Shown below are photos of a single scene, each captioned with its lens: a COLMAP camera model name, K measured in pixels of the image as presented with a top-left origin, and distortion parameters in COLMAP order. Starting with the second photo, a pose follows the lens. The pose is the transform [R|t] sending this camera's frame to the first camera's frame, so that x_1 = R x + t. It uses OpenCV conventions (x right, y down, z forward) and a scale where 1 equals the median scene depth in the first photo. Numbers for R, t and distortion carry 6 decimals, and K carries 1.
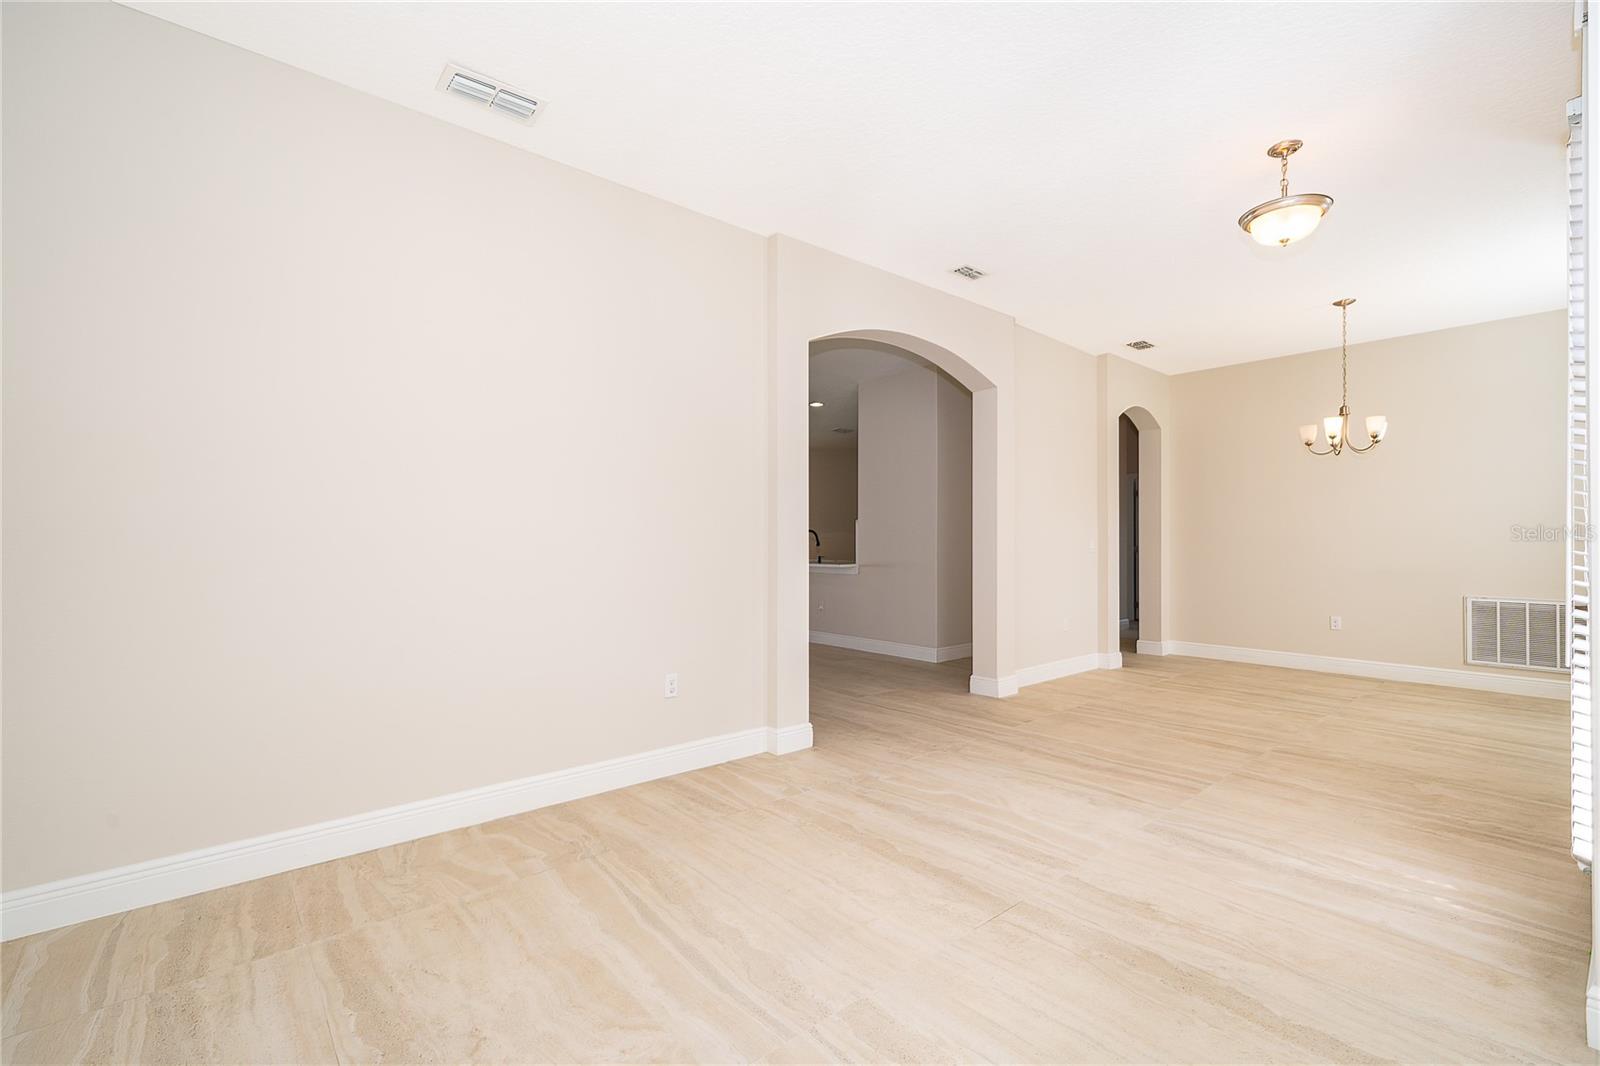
lens RADIAL K [[703.3, 0, 797.2], [0, 703.3, 535.0], [0, 0, 1]] dist [-0.000204, 0.000073]
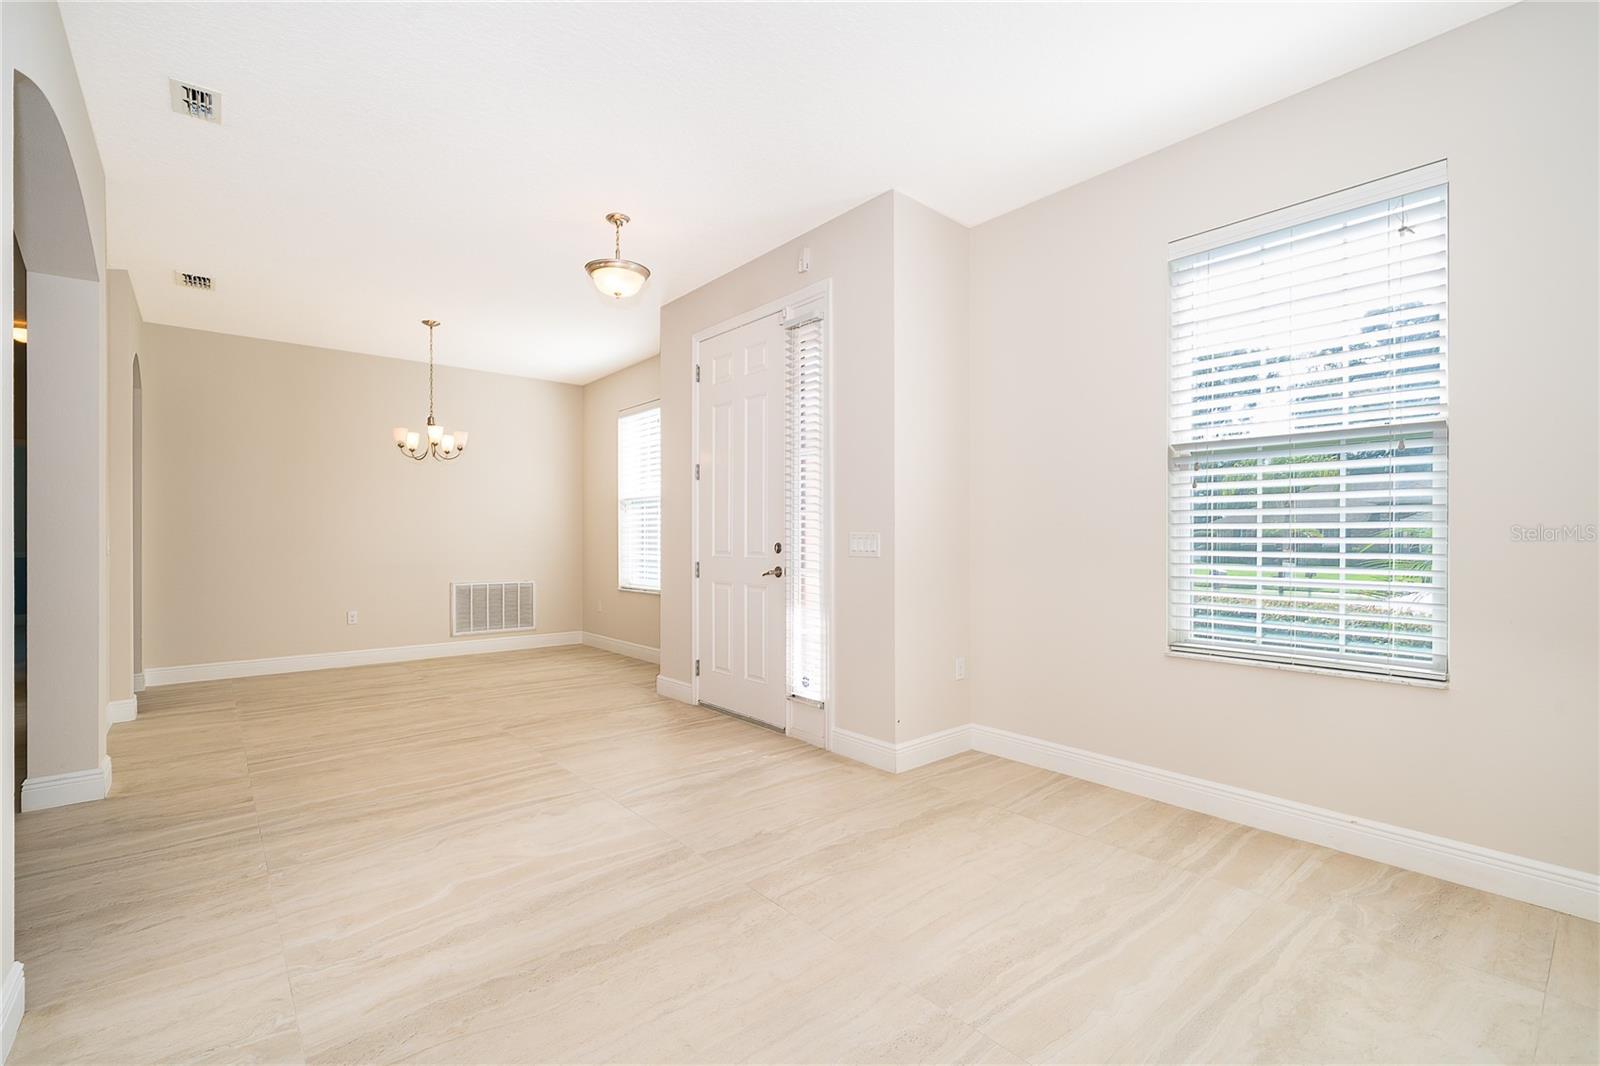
lens RADIAL K [[703.3, 0, 797.2], [0, 703.3, 535.0], [0, 0, 1]] dist [-0.000204, 0.000073]
pose [[0.005357, 0.004453, 0.999976, -0.461501], [-0.008254, 0.999956, -0.004409, 0.004606], [-0.999952, -0.008230, 0.005394, 0.585160]]
